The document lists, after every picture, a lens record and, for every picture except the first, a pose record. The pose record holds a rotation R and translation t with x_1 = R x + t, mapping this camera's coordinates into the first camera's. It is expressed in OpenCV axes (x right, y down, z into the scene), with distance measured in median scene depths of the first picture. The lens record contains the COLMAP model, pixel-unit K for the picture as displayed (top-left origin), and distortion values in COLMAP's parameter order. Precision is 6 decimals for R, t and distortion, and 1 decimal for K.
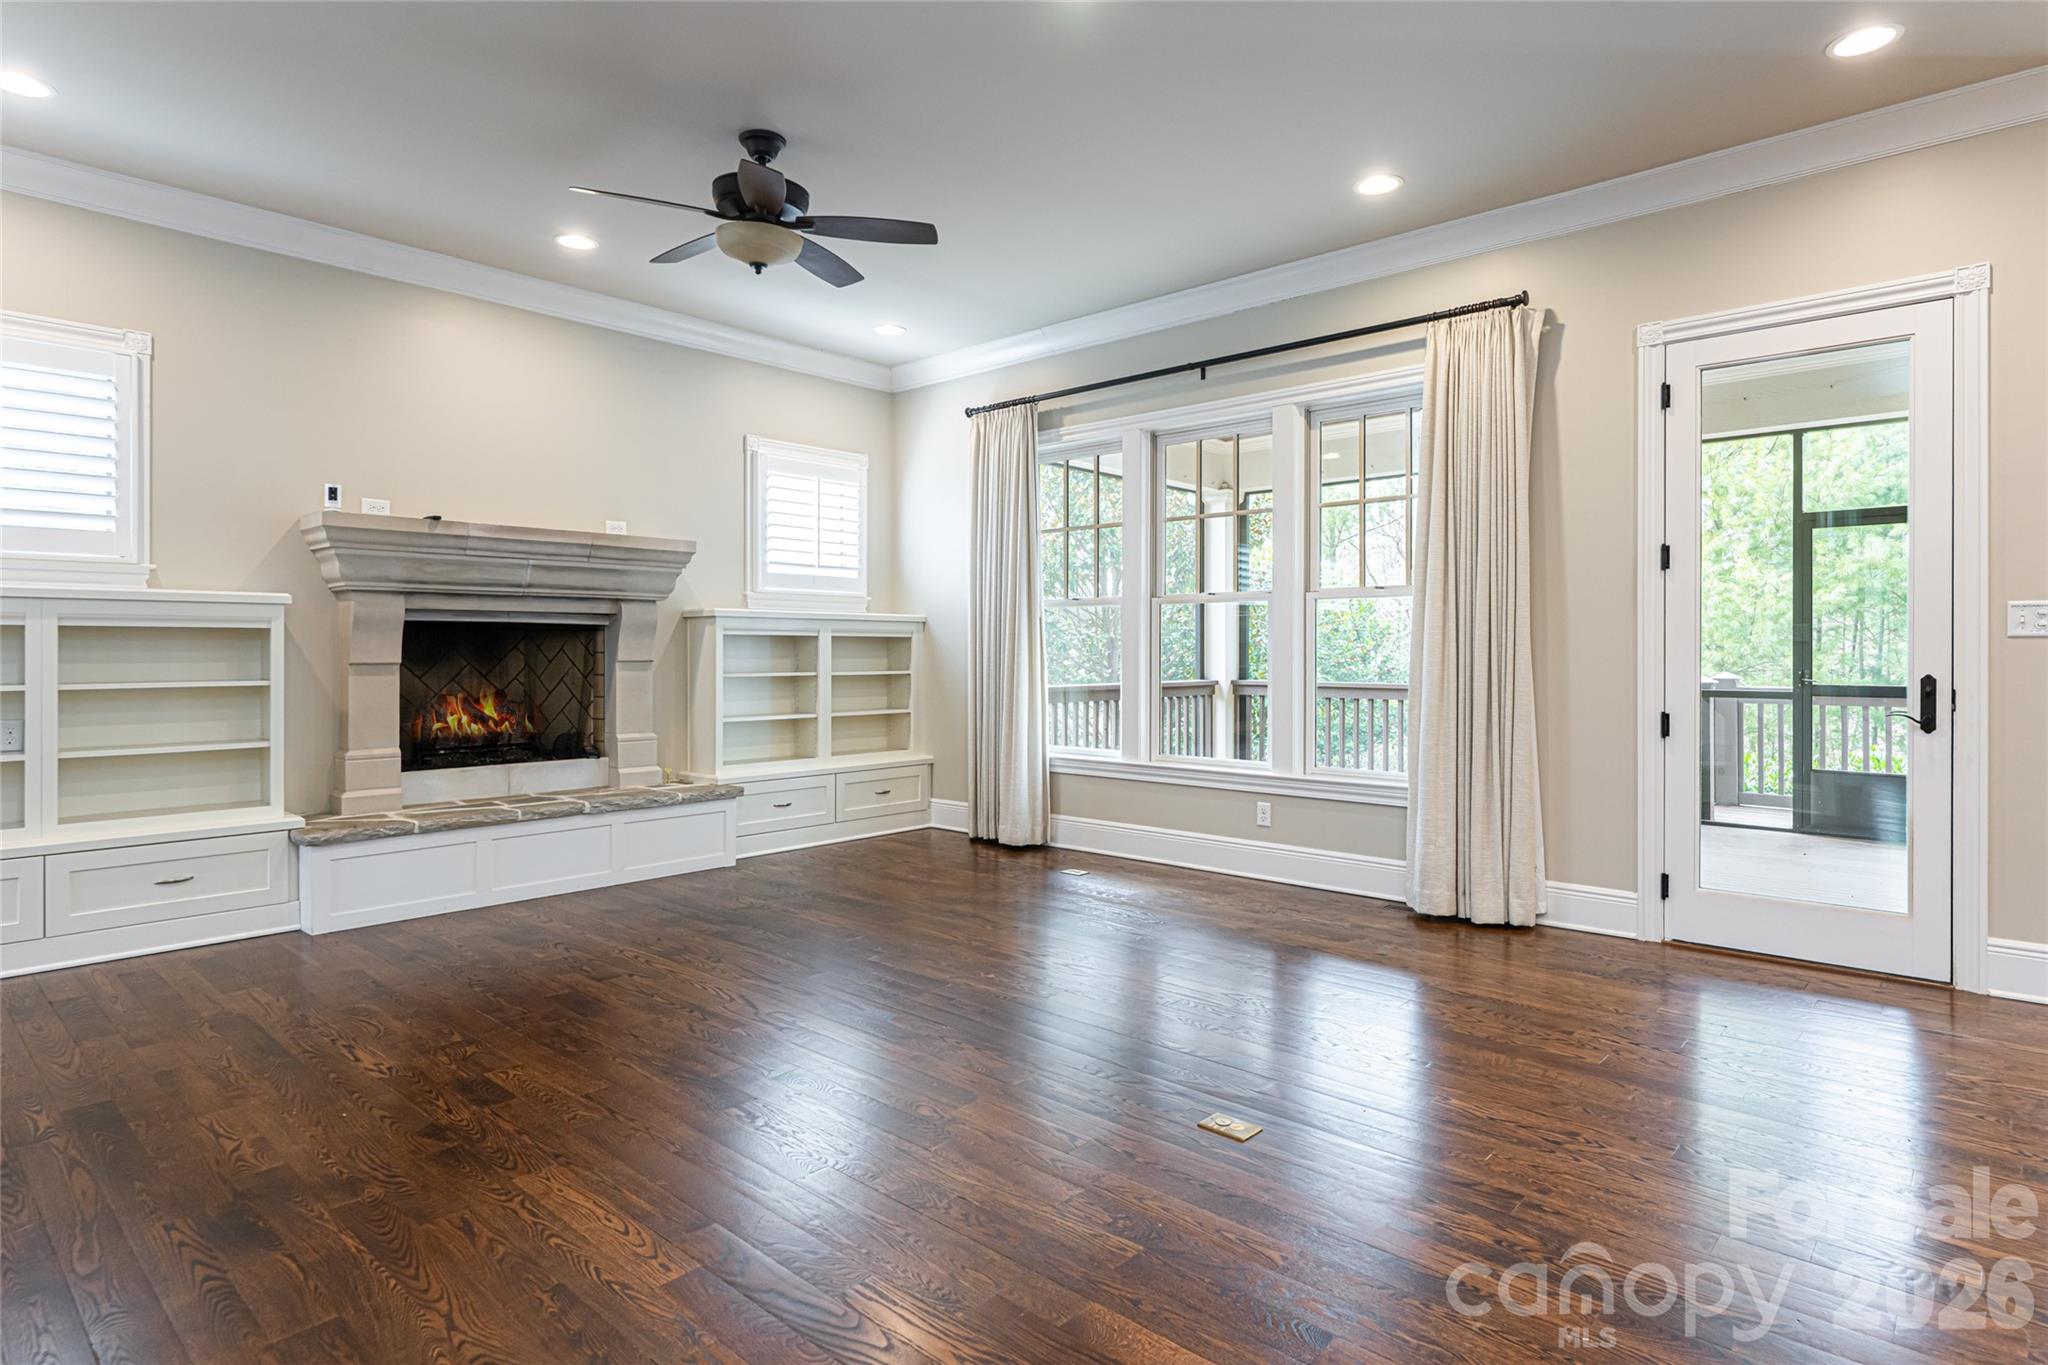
lens RADIAL K [[1092.8, 0, 1013.2], [0, 1092.8, 650.4], [0, 0, 1]] dist [0.001470, -0.000726]
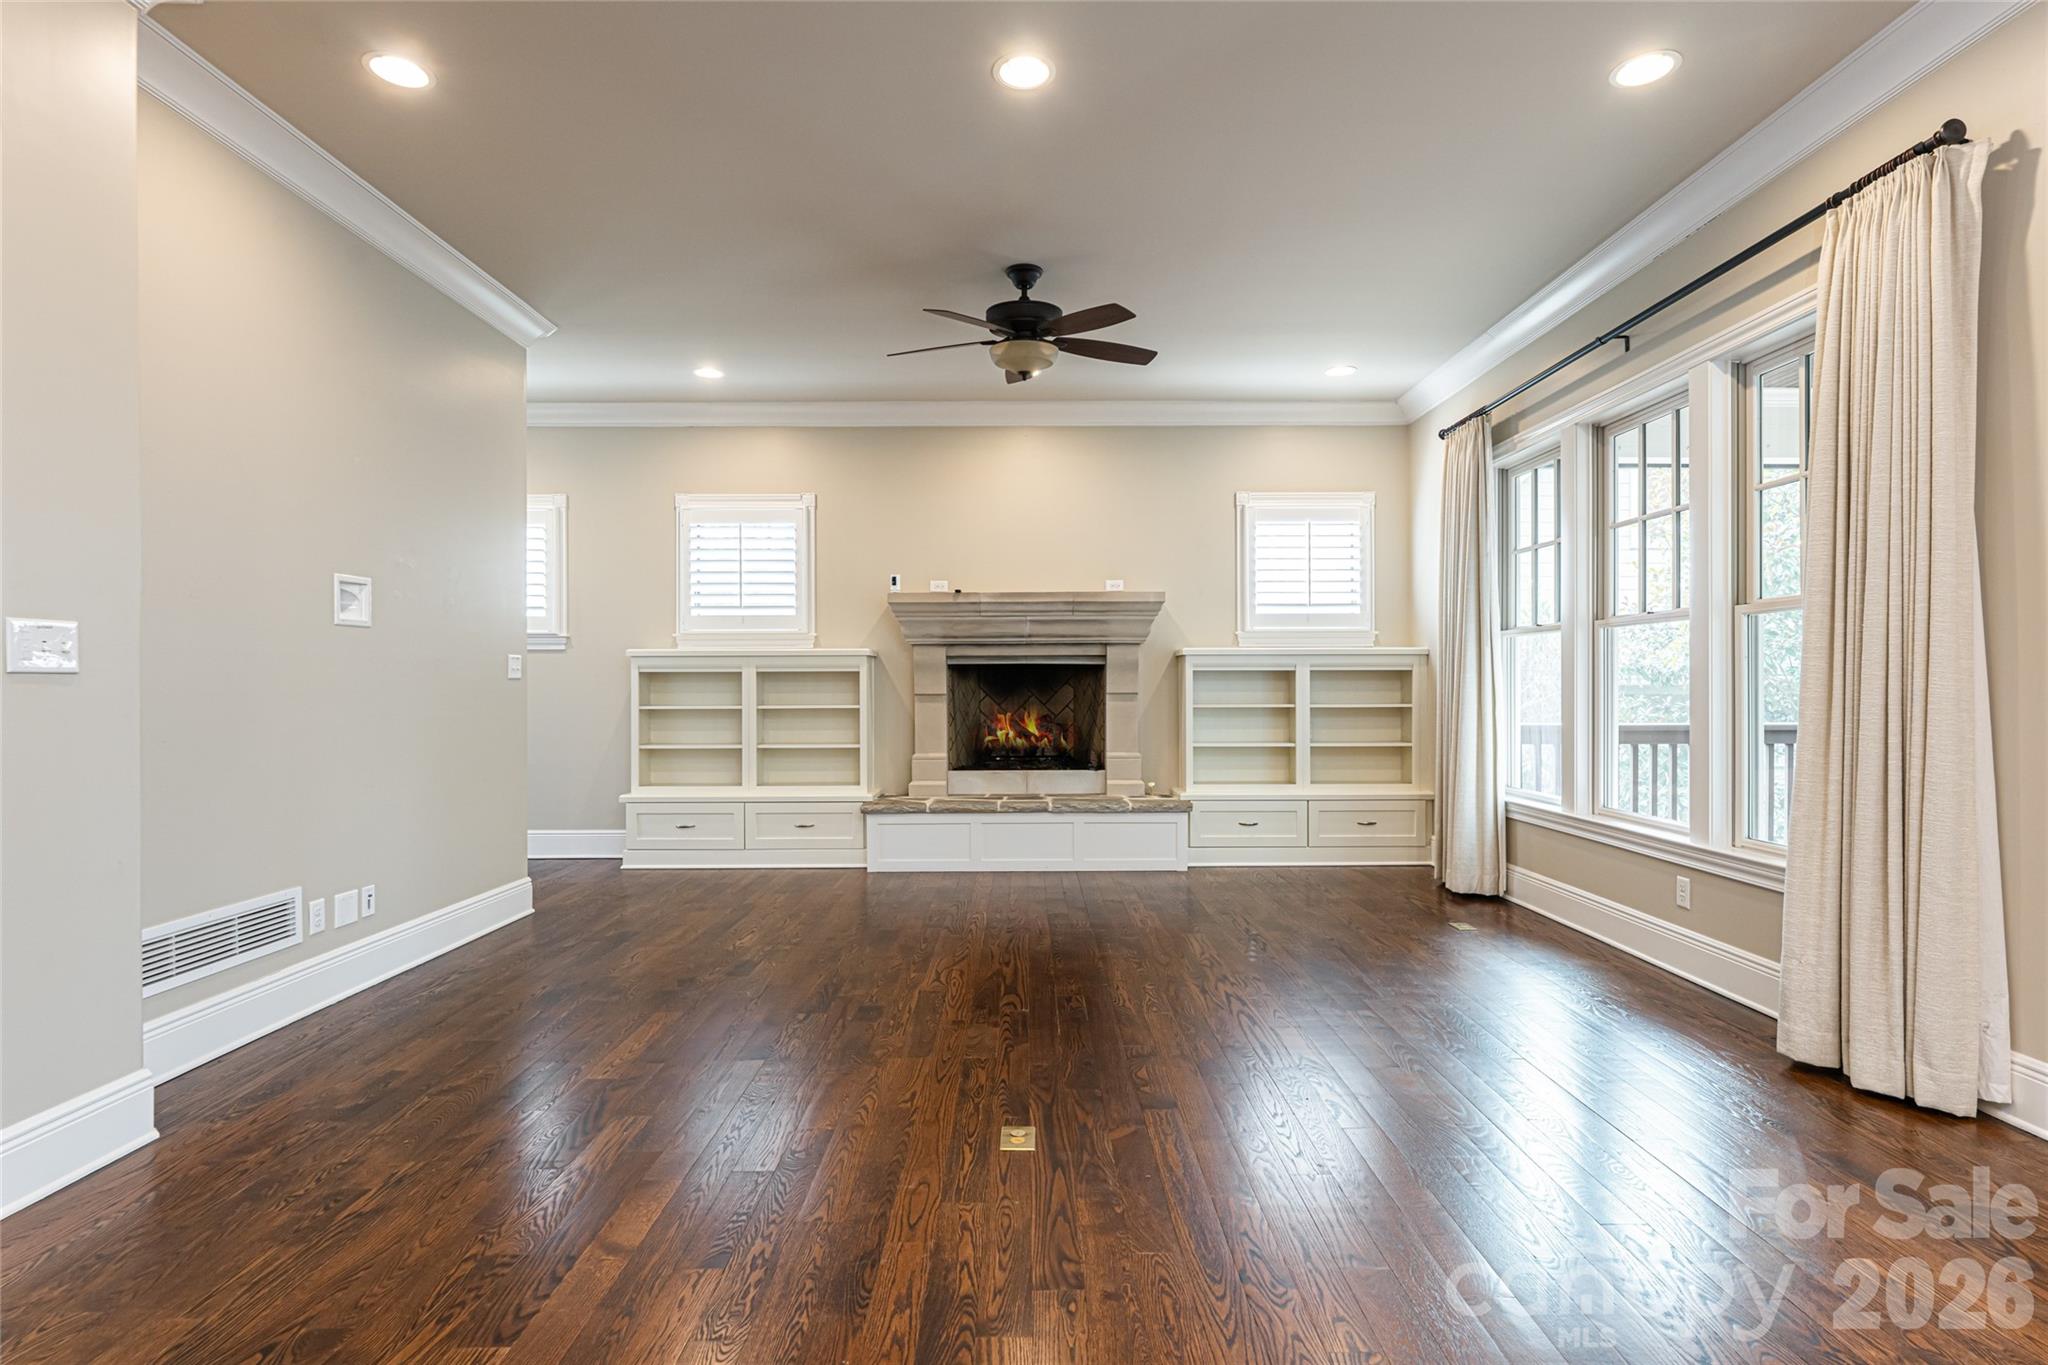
lens RADIAL K [[1002.9, 0, 1027.0], [0, 1002.9, 683.7], [0, 0, 1]] dist [0.002682, 0.001882]
pose [[0.681263, -0.002782, -0.732033, 0.434284], [0.003790, 0.999993, -0.000272, -0.000978], [0.732029, -0.002589, 0.681269, 0.166085]]
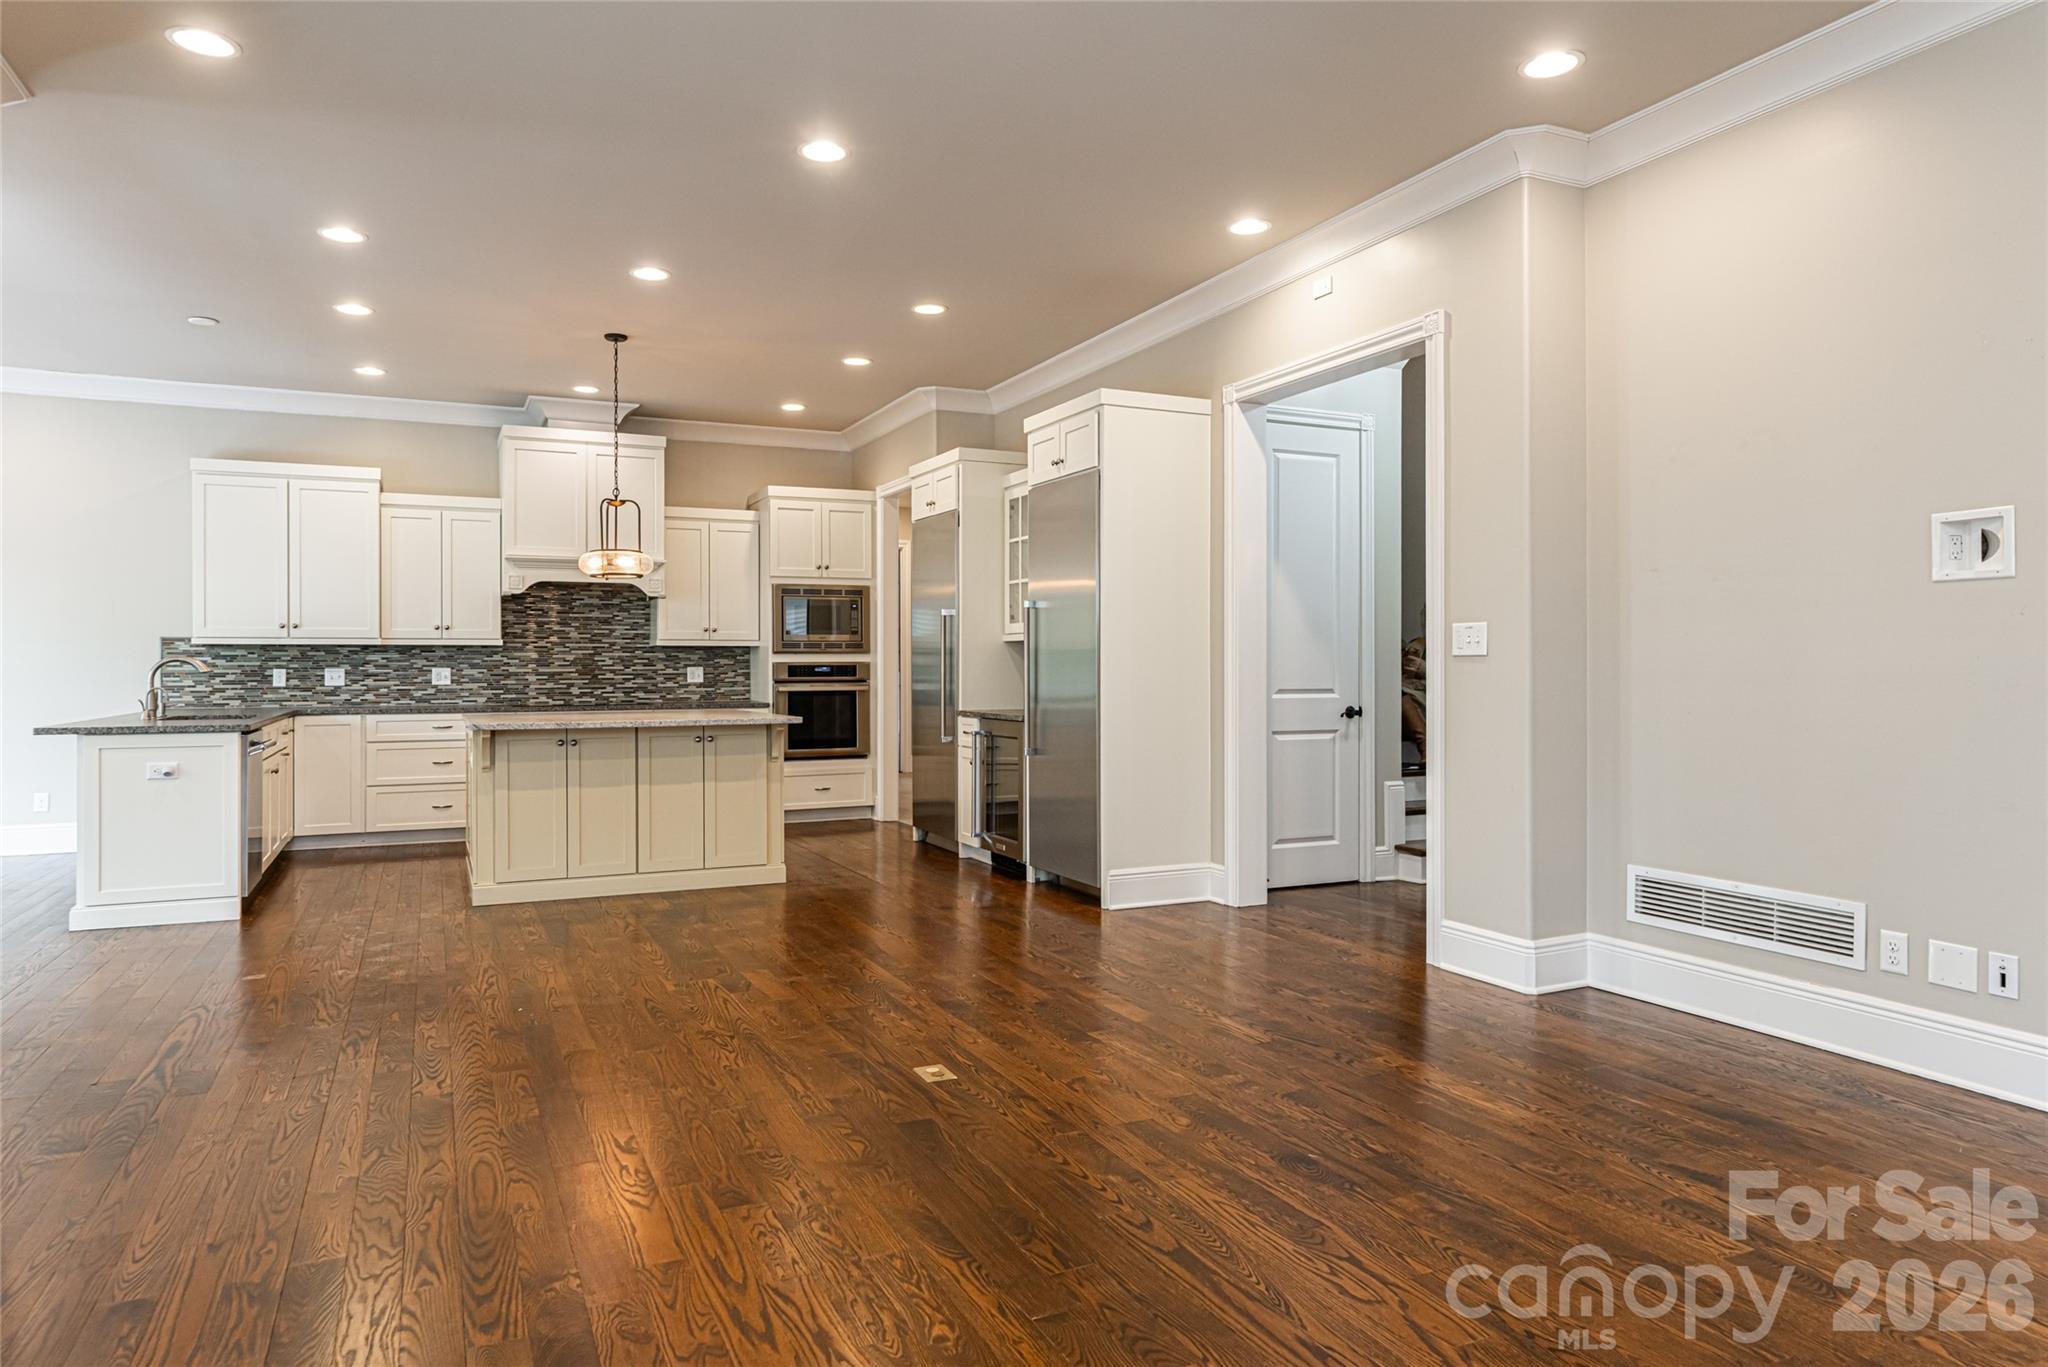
lens RADIAL K [[1254.8, 0, 1003.8], [0, 1254.8, 668.4], [0, 0, 1]] dist [0.001466, 0.000072]
pose [[-0.923812, 0.001699, 0.382844, -0.184133], [0.002230, 0.999997, 0.000942, -0.000321], [-0.382841, 0.001724, -0.923813, 1.054284]]
